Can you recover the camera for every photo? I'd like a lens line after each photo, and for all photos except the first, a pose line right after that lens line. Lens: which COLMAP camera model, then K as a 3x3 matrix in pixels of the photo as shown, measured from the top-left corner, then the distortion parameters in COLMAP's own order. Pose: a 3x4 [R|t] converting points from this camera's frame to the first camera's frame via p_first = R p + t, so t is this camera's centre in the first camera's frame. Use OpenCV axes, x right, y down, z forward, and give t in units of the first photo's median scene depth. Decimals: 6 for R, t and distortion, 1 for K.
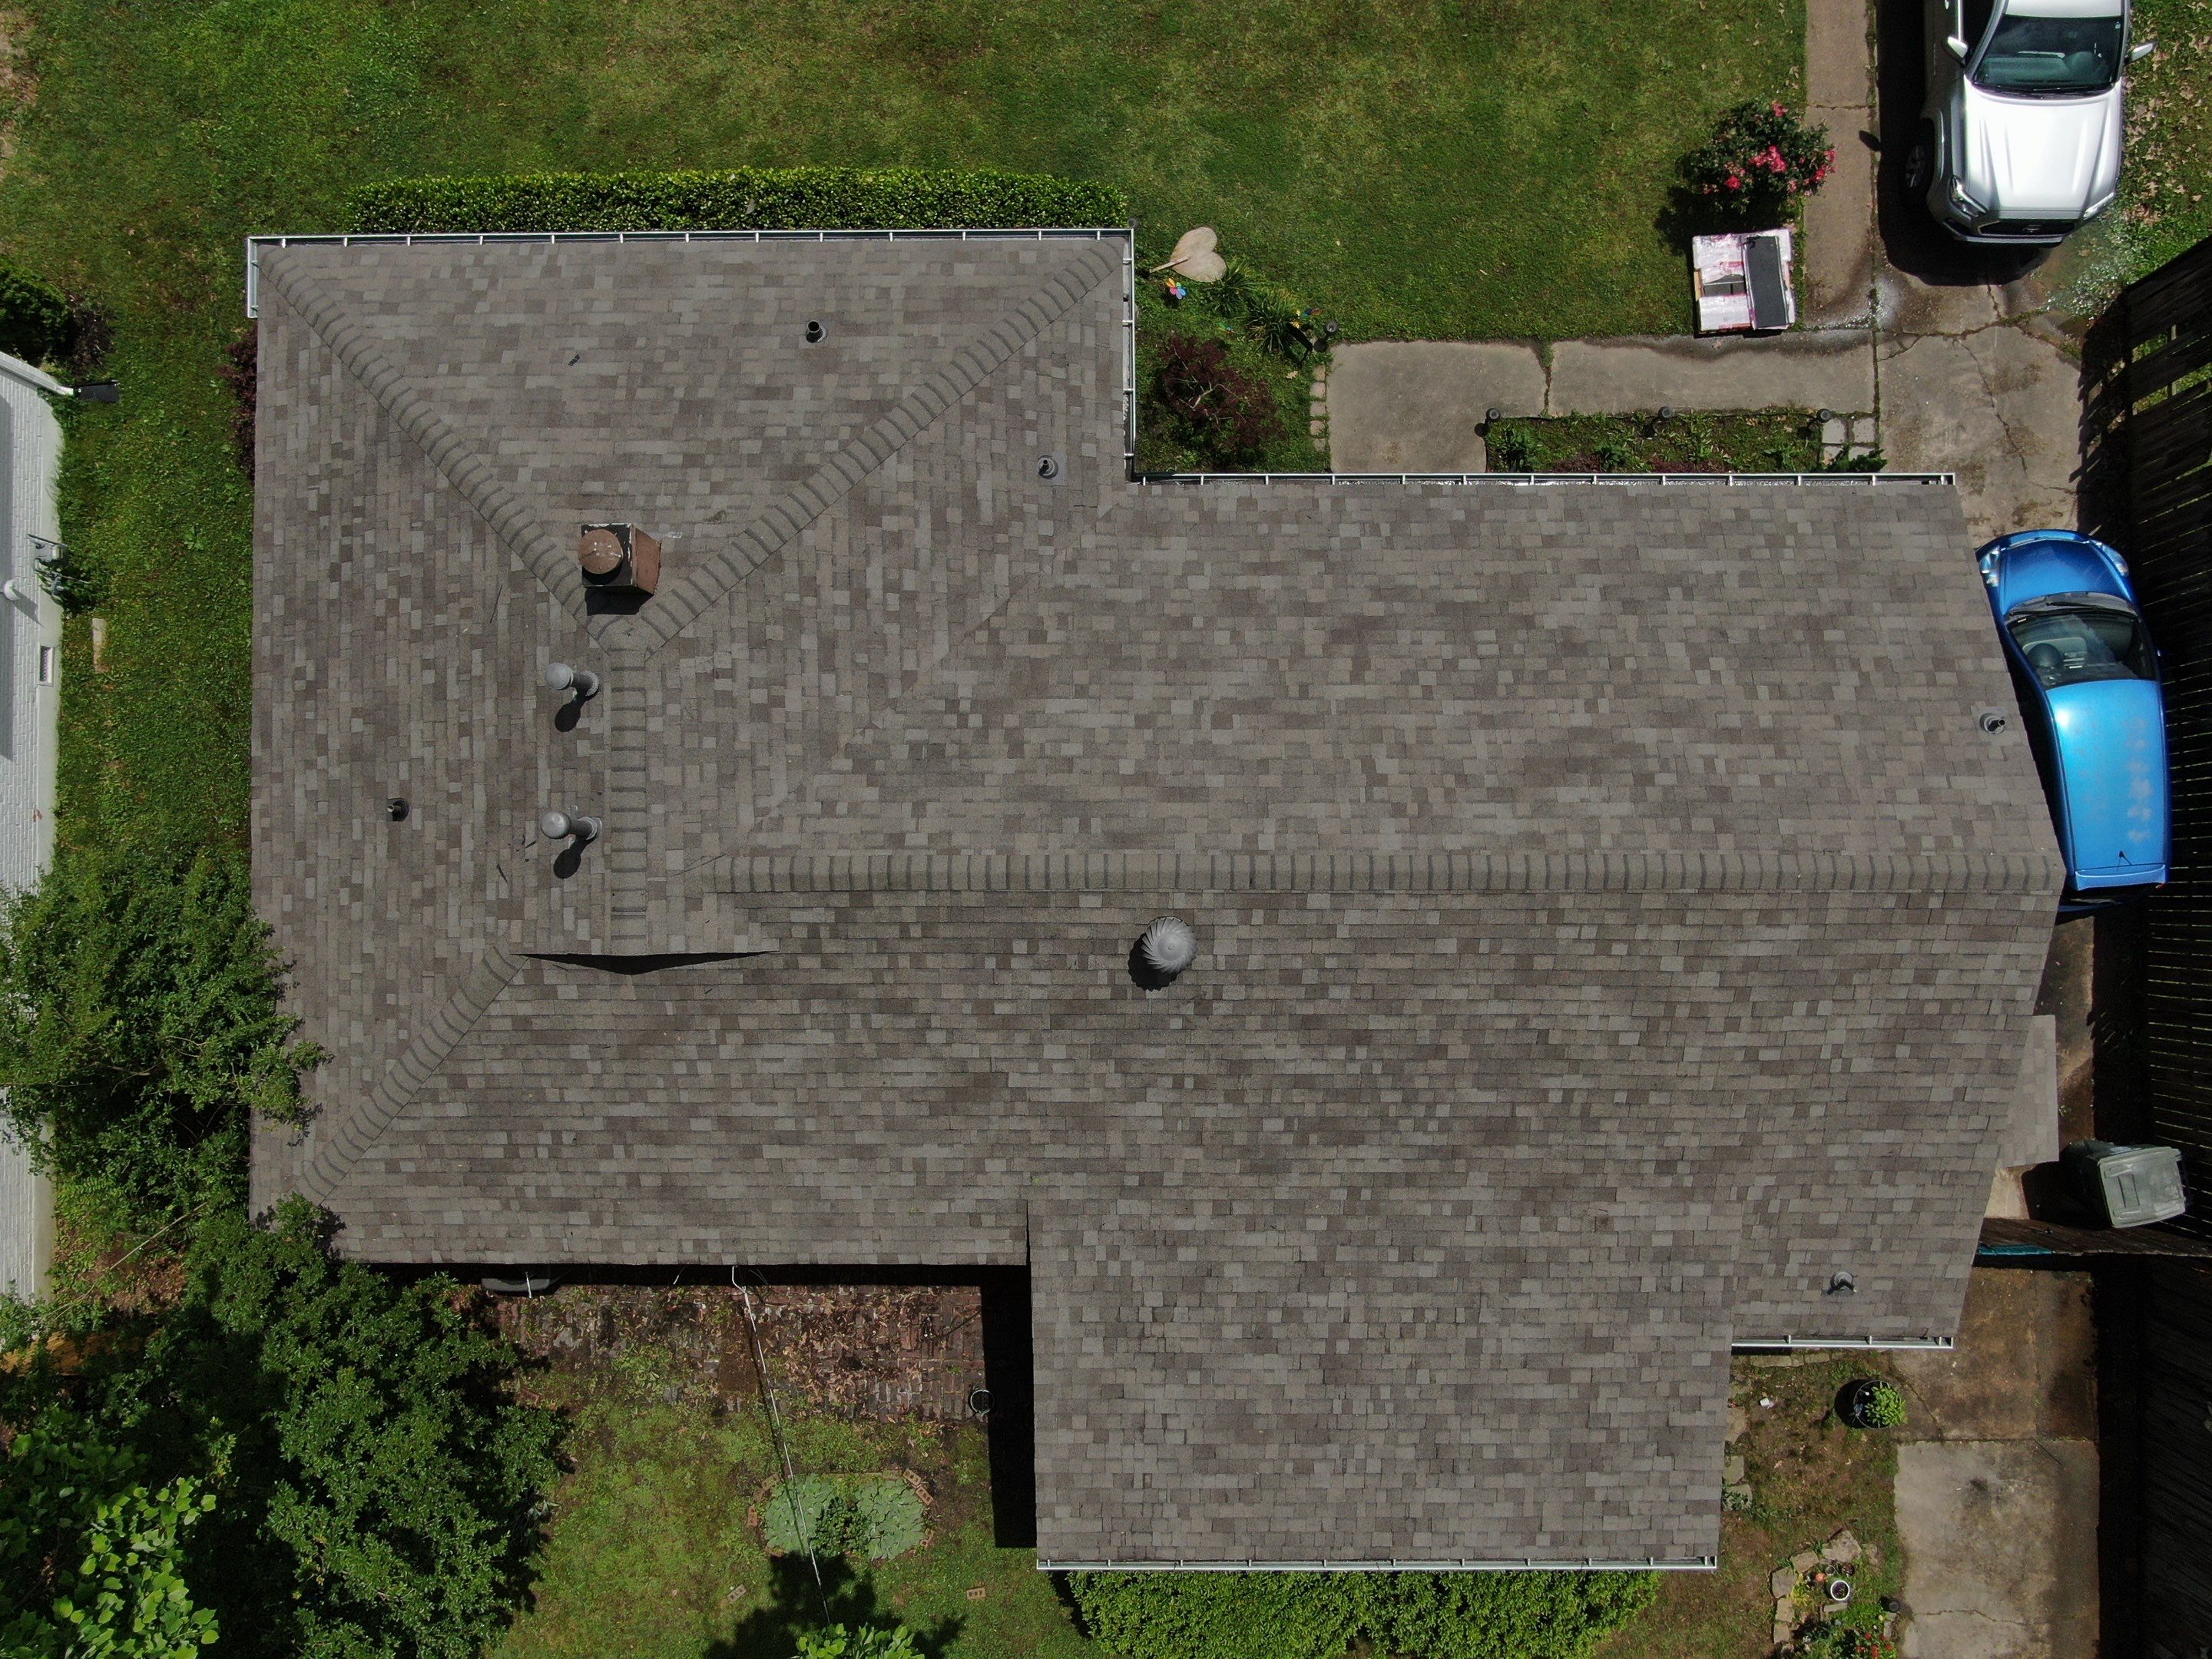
lens RADIAL K [[1584.6, 0, 1108.8], [0, 1584.6, 814.7], [0, 0, 1]] dist [-0.013856, -0.008617]
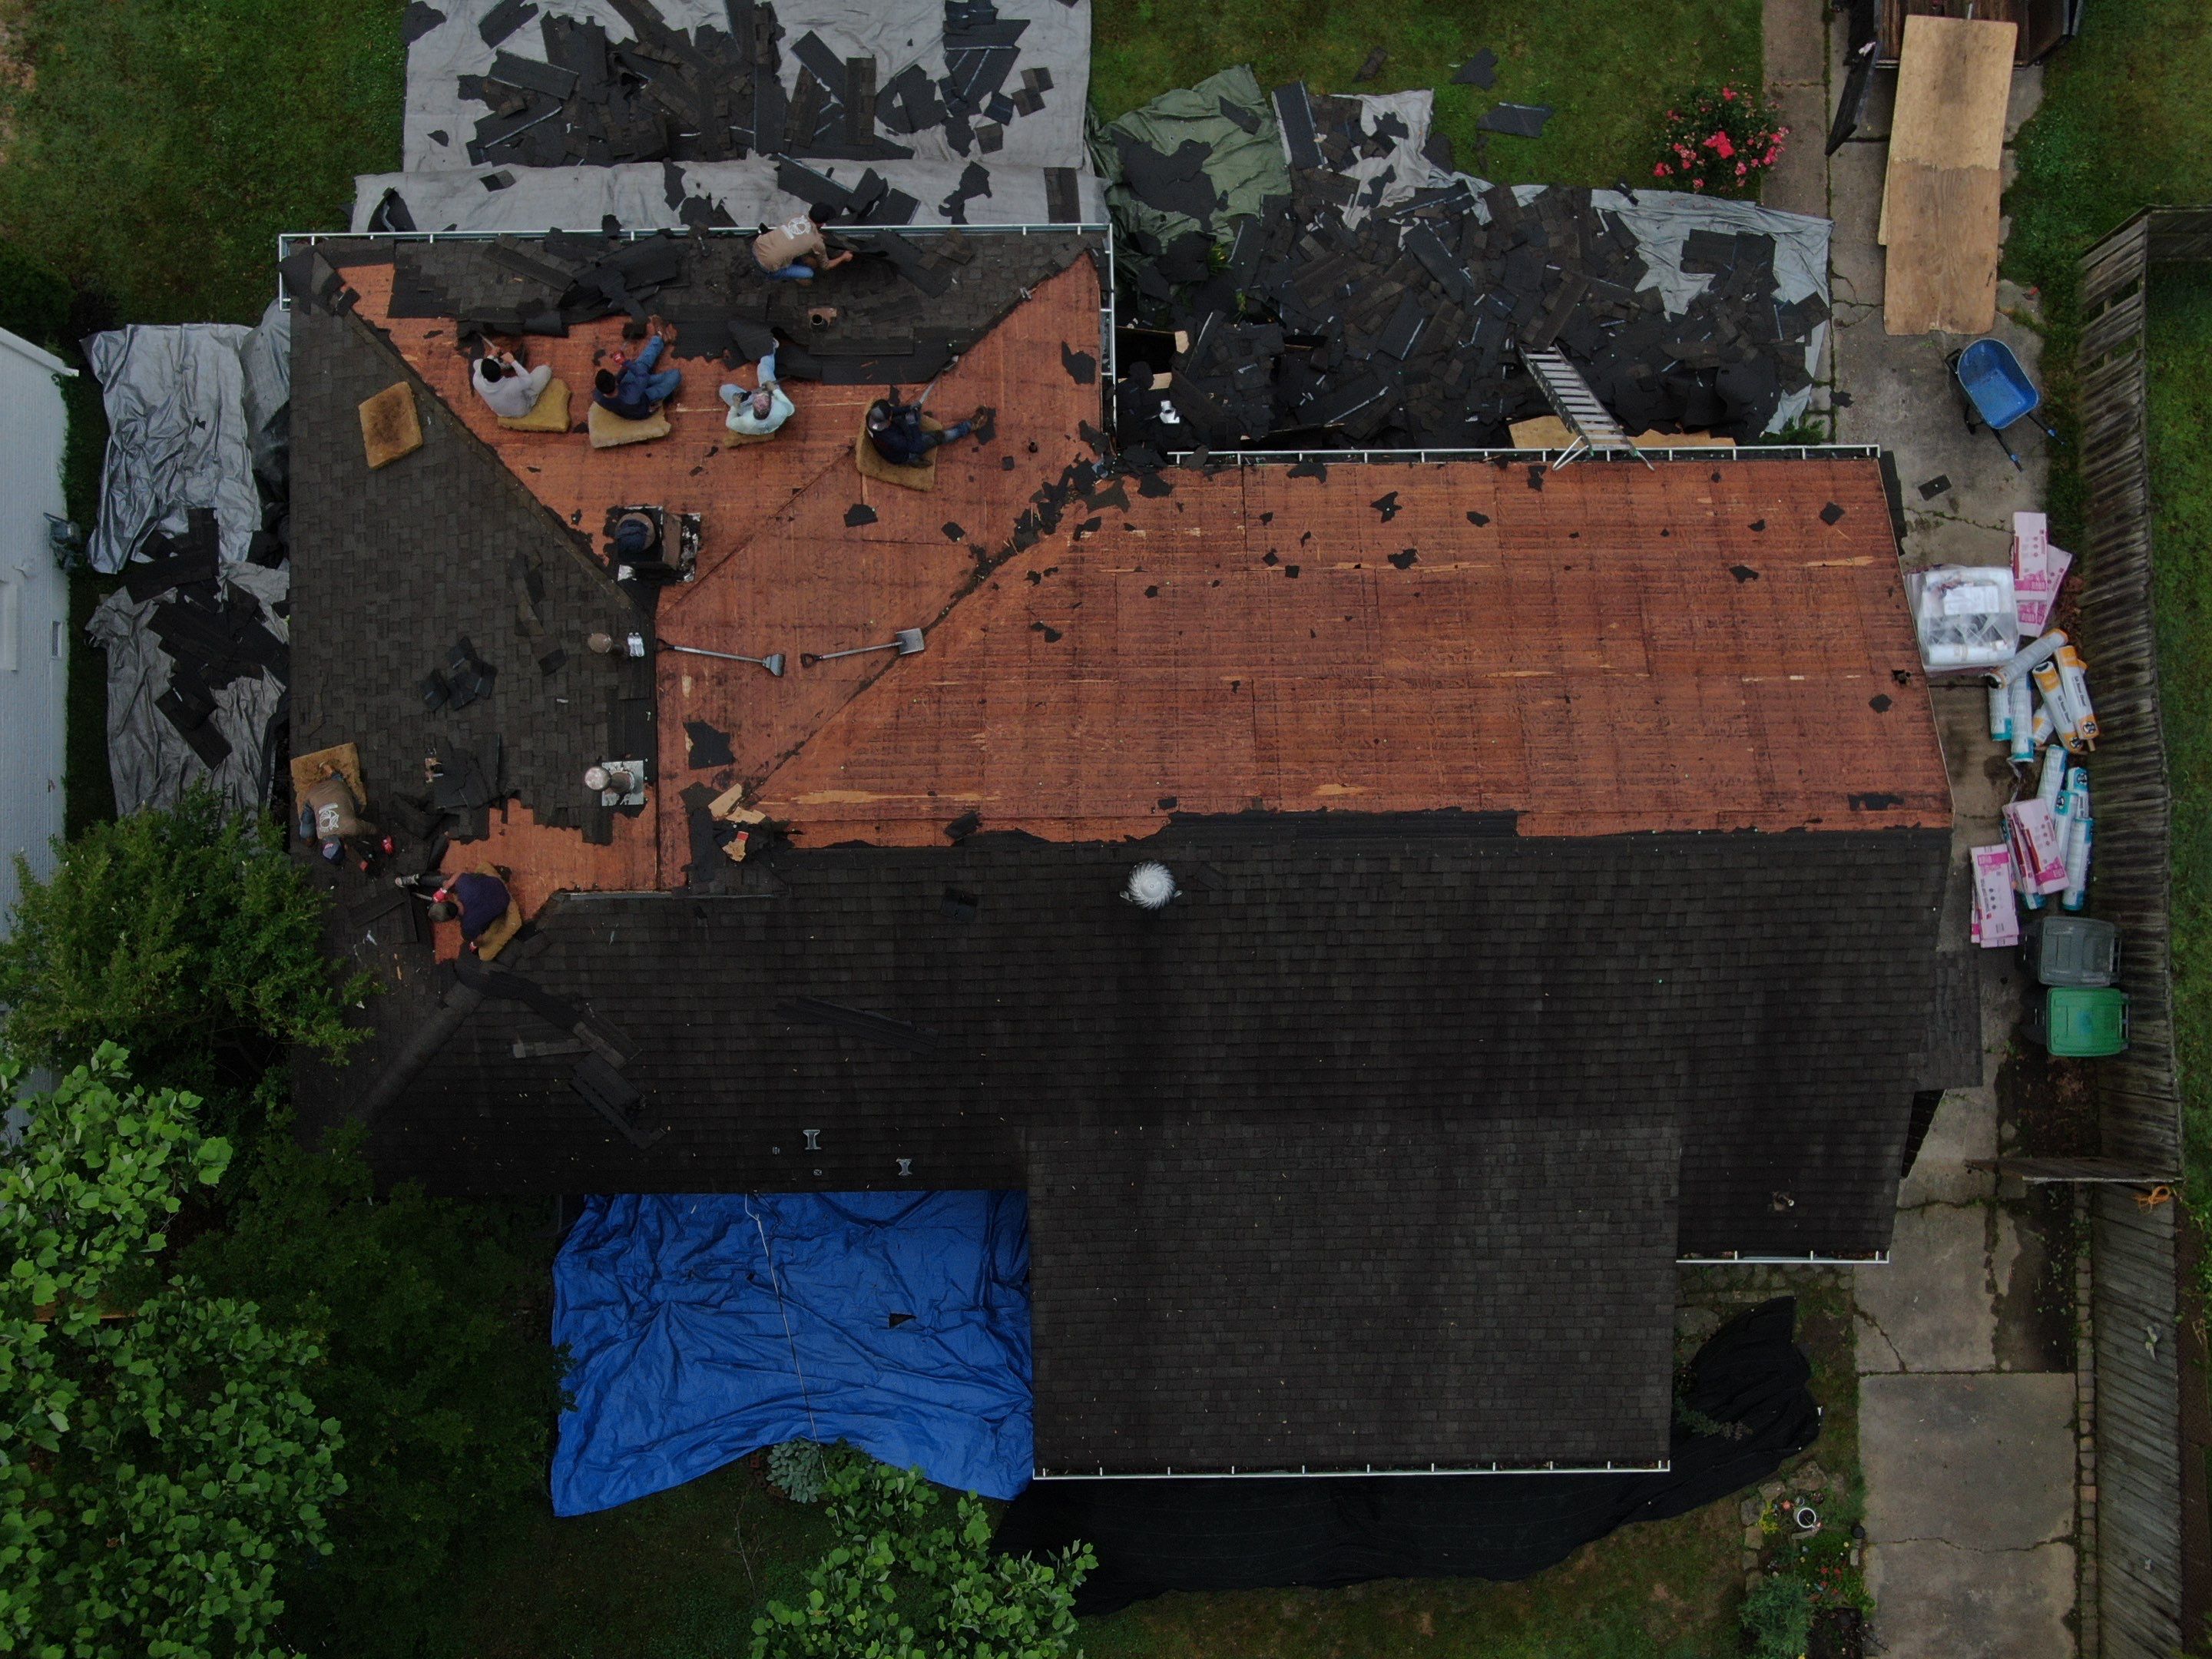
lens RADIAL K [[2110.6, 0, 1110.8], [0, 2110.6, 840.8], [0, 0, 1]] dist [-0.004654, 0.000000]
pose [[0.999952, -0.008933, 0.004140, 0.005350], [0.008956, 0.999944, -0.005560, 0.050842], [-0.004091, 0.005597, 0.999976, -0.386791]]
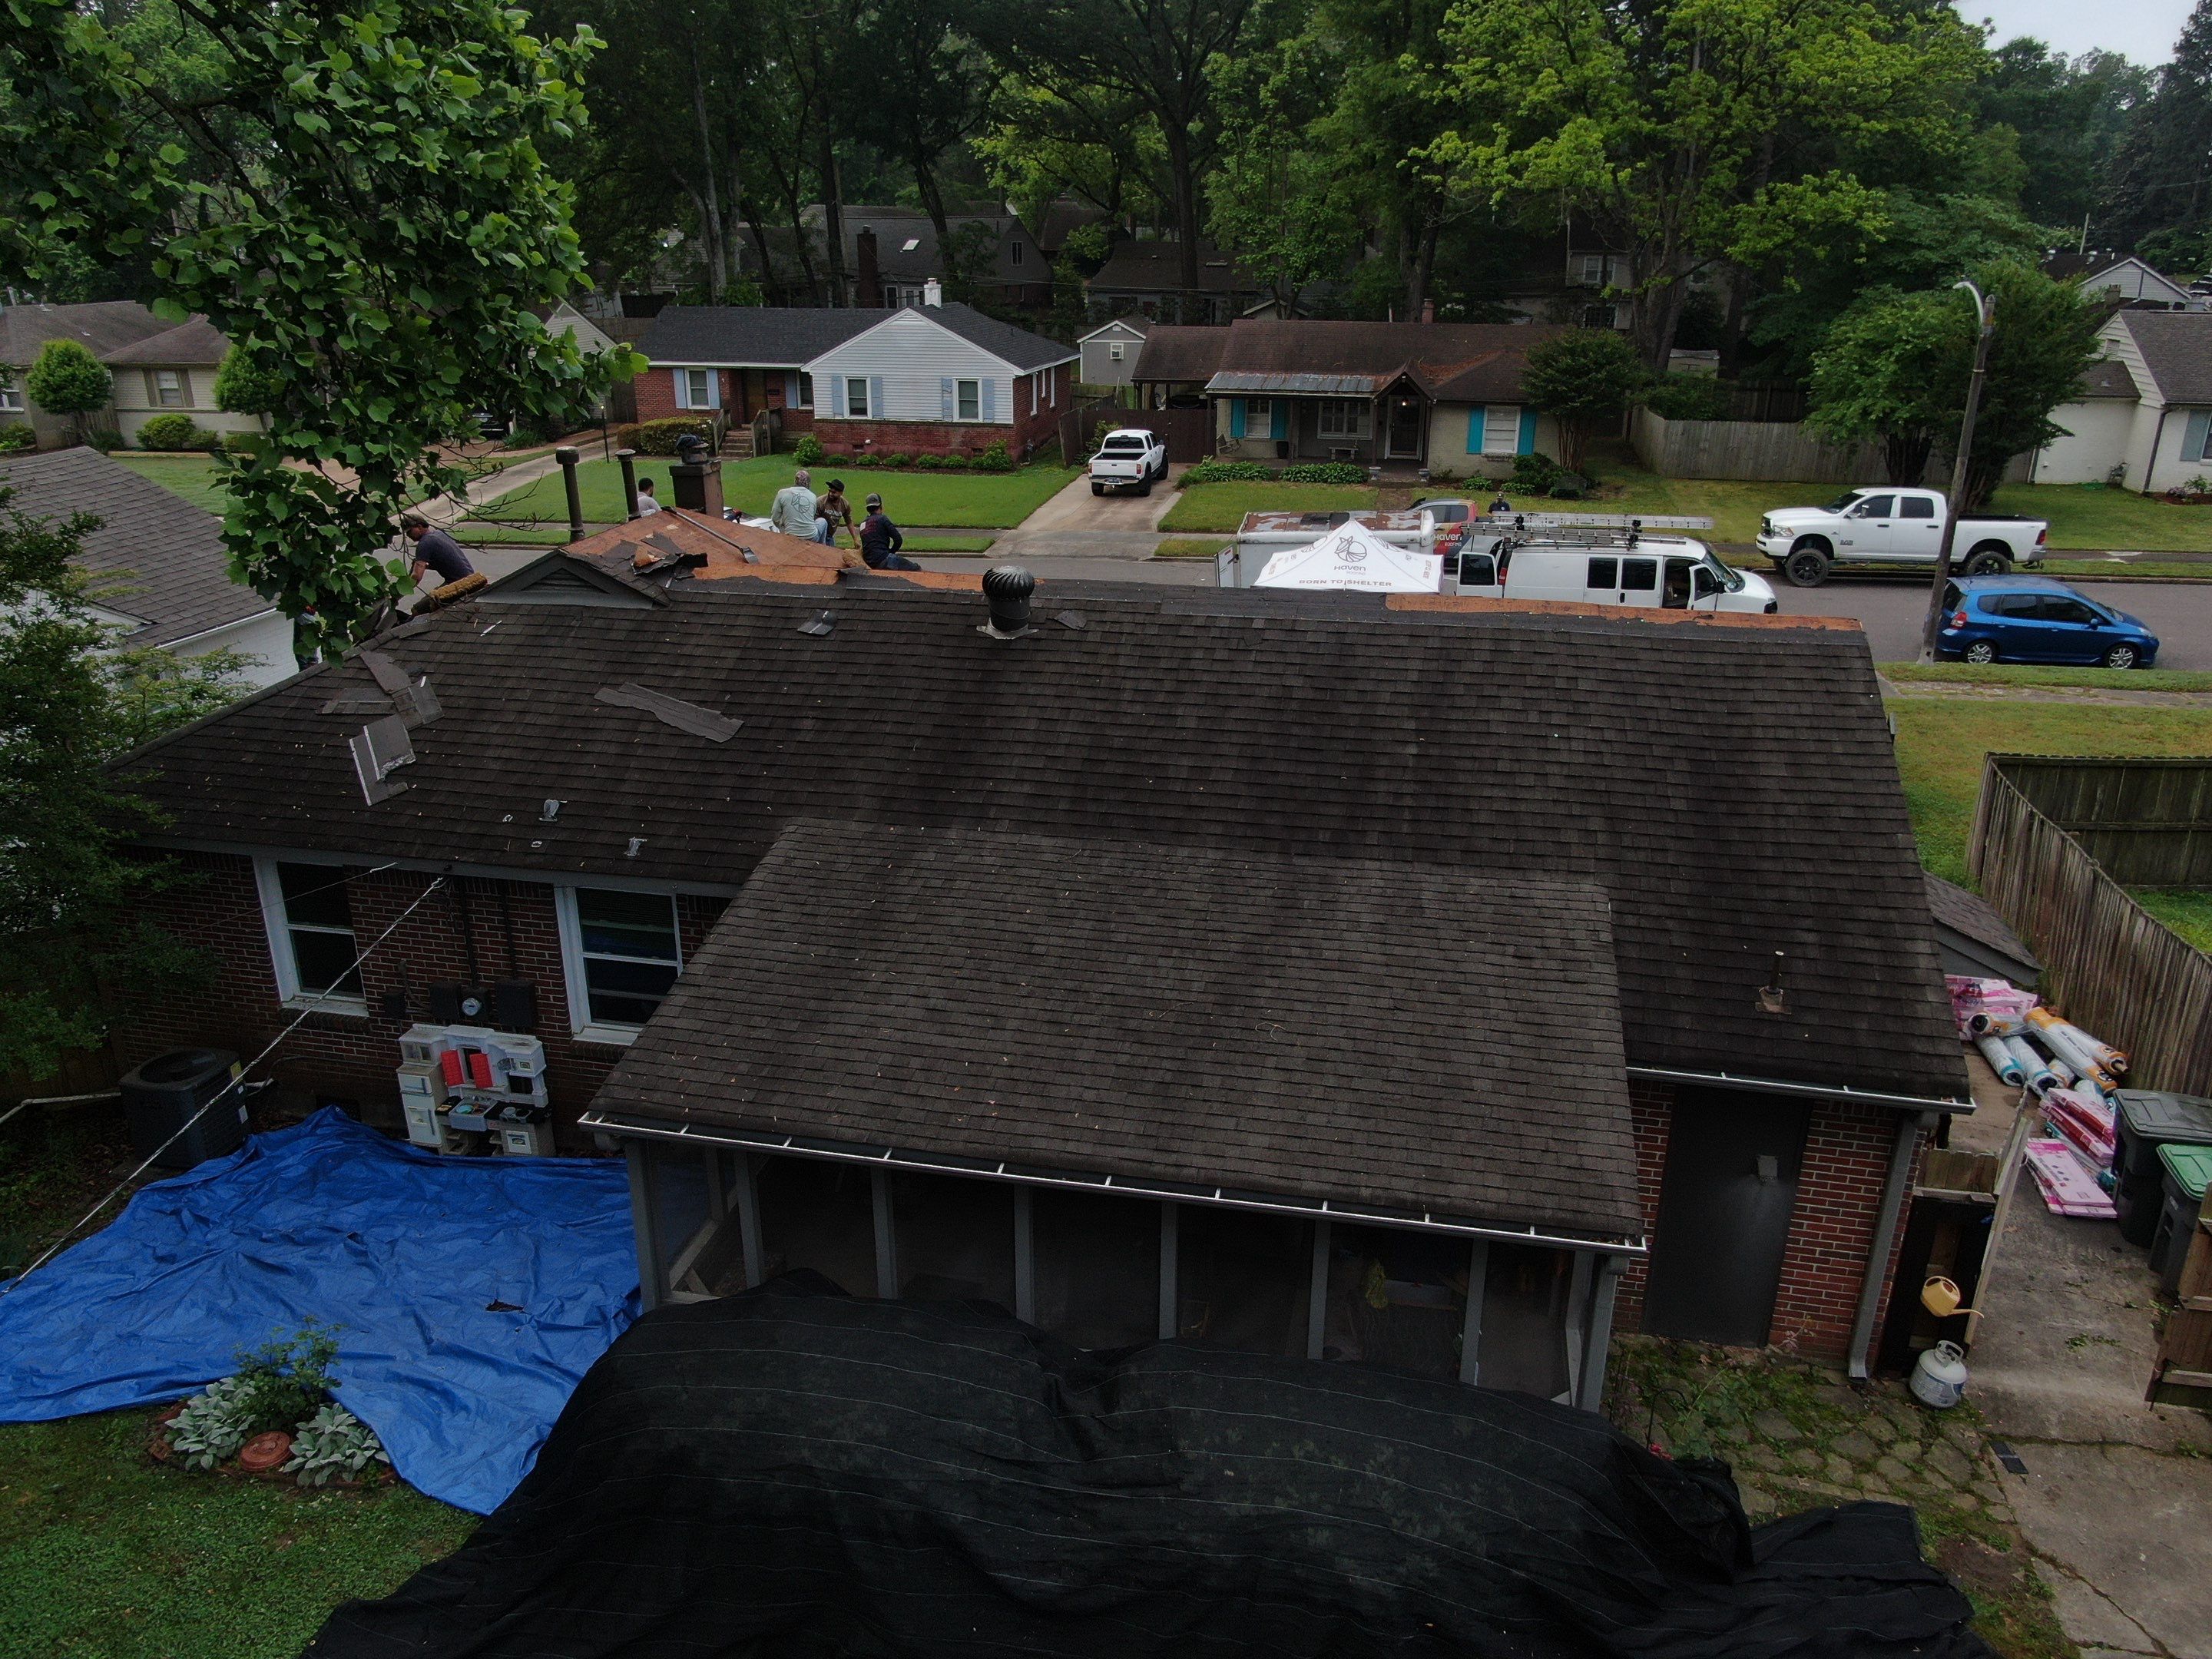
lens RADIAL K [[1584.6, 0, 1100.3], [0, 1584.6, 831.4], [0, 0, 1]] dist [-0.013856, -0.008617]
pose [[0.977506, 0.083813, -0.193538, 0.264408], [-0.210856, 0.368265, -0.905495, 0.906752], [-0.004619, 0.925935, 0.377654, 0.588751]]
